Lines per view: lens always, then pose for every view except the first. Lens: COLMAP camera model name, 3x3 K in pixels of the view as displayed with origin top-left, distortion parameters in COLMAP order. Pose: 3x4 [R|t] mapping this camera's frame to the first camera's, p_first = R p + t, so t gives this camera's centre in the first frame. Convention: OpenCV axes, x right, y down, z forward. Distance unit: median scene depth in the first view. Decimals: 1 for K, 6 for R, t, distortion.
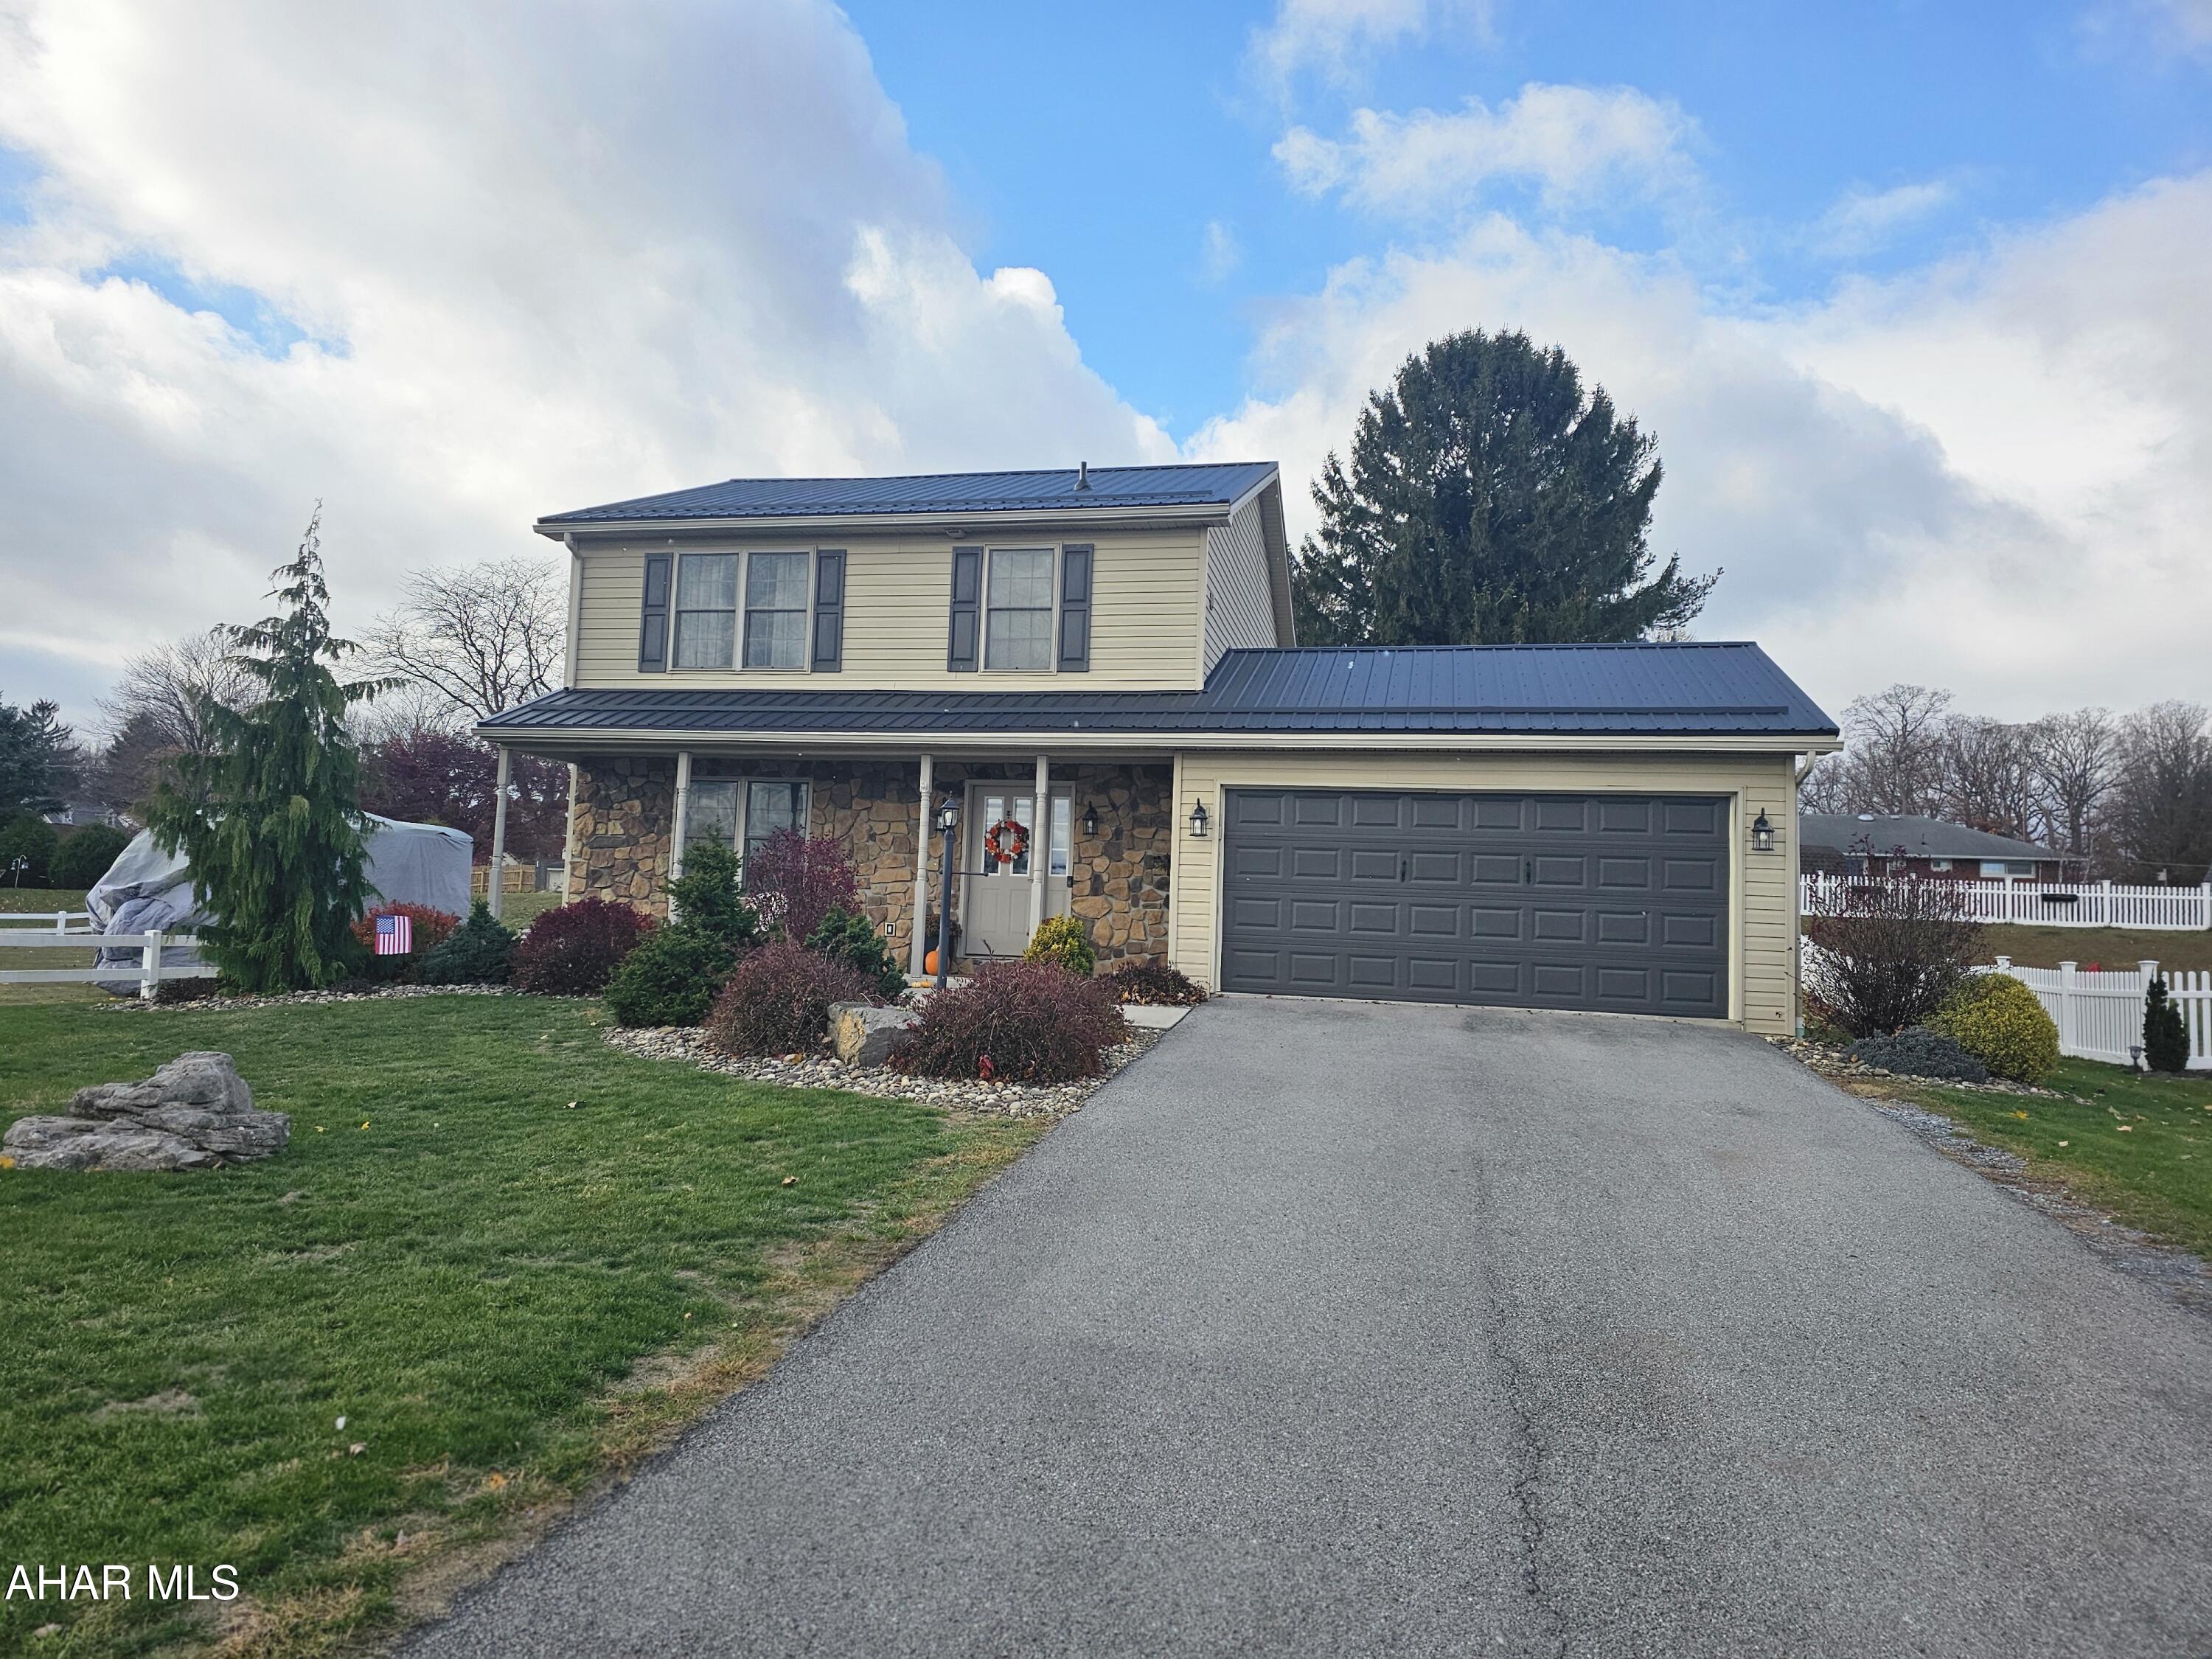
lens RADIAL K [[1478.0, 0, 1106.0], [0, 1478.0, 829.5], [0, 0, 1]] dist [0.027303, -0.000758]
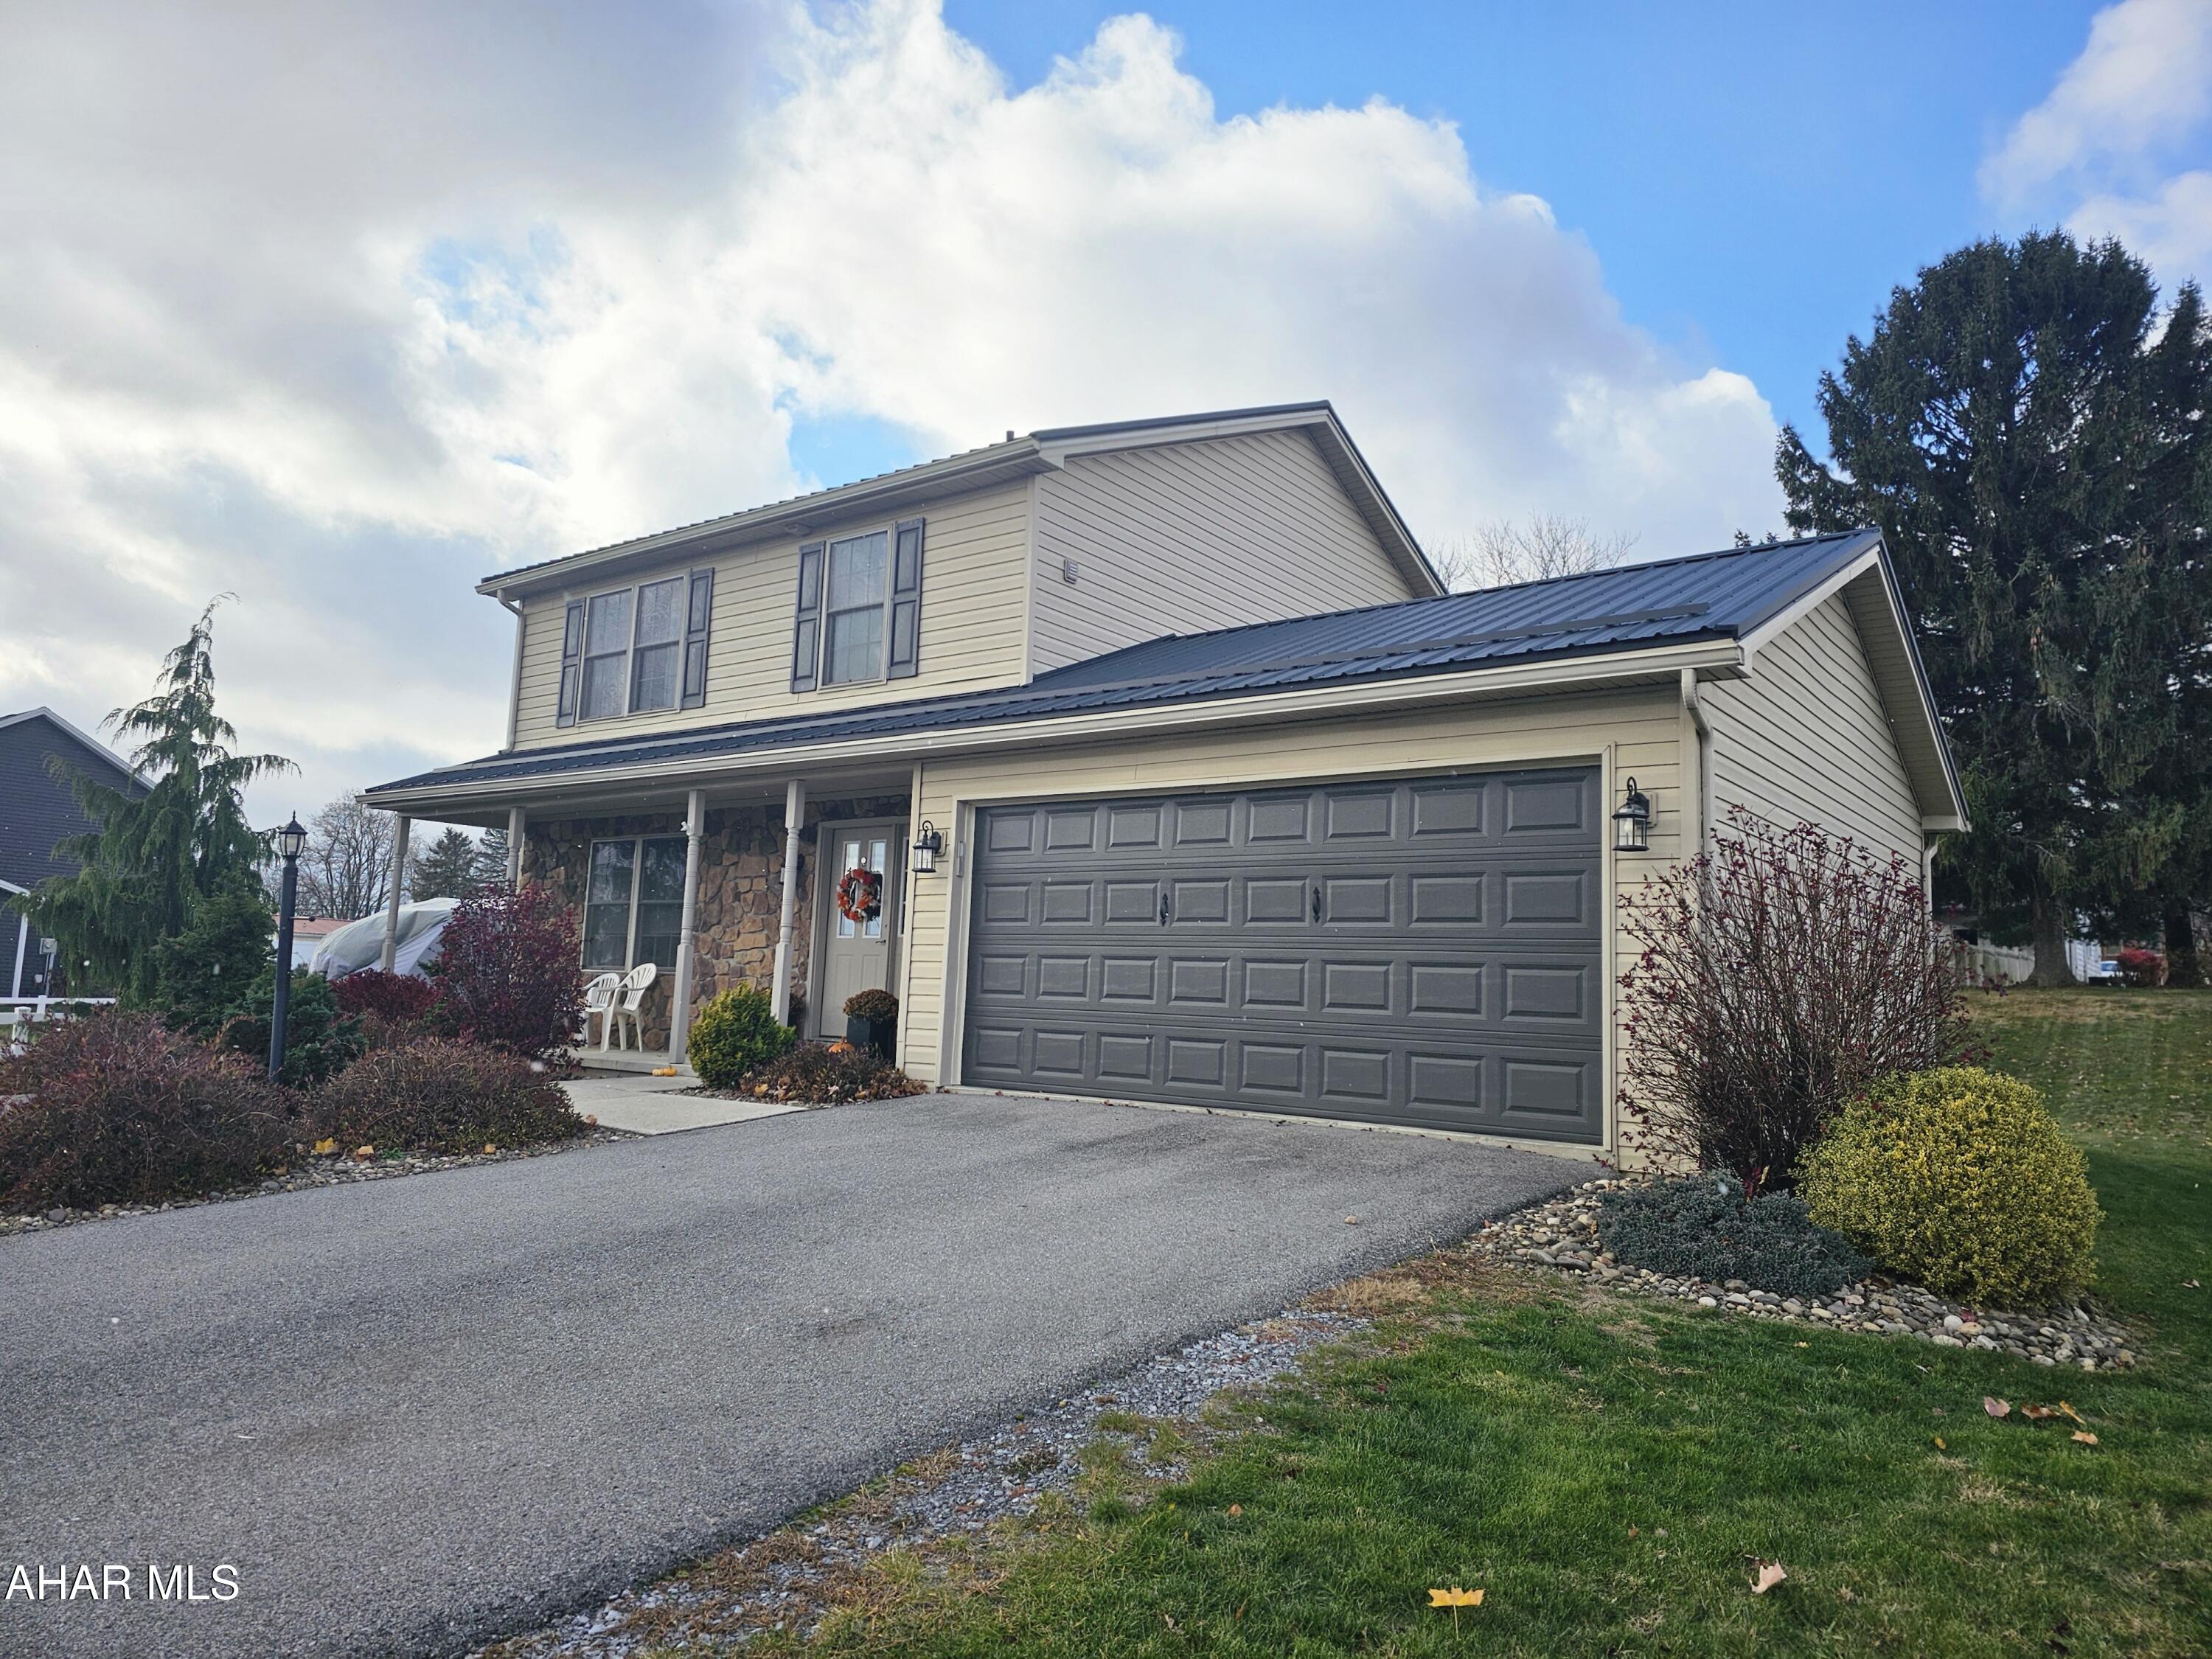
lens RADIAL K [[1478.0, 0, 1106.0], [0, 1478.0, 829.5], [0, 0, 1]] dist [0.027303, -0.000758]
pose [[0.915616, -0.057075, -0.397982, 0.384285], [0.035327, 0.997465, -0.061774, 0.027521], [0.400498, 0.042502, 0.915311, 0.309617]]
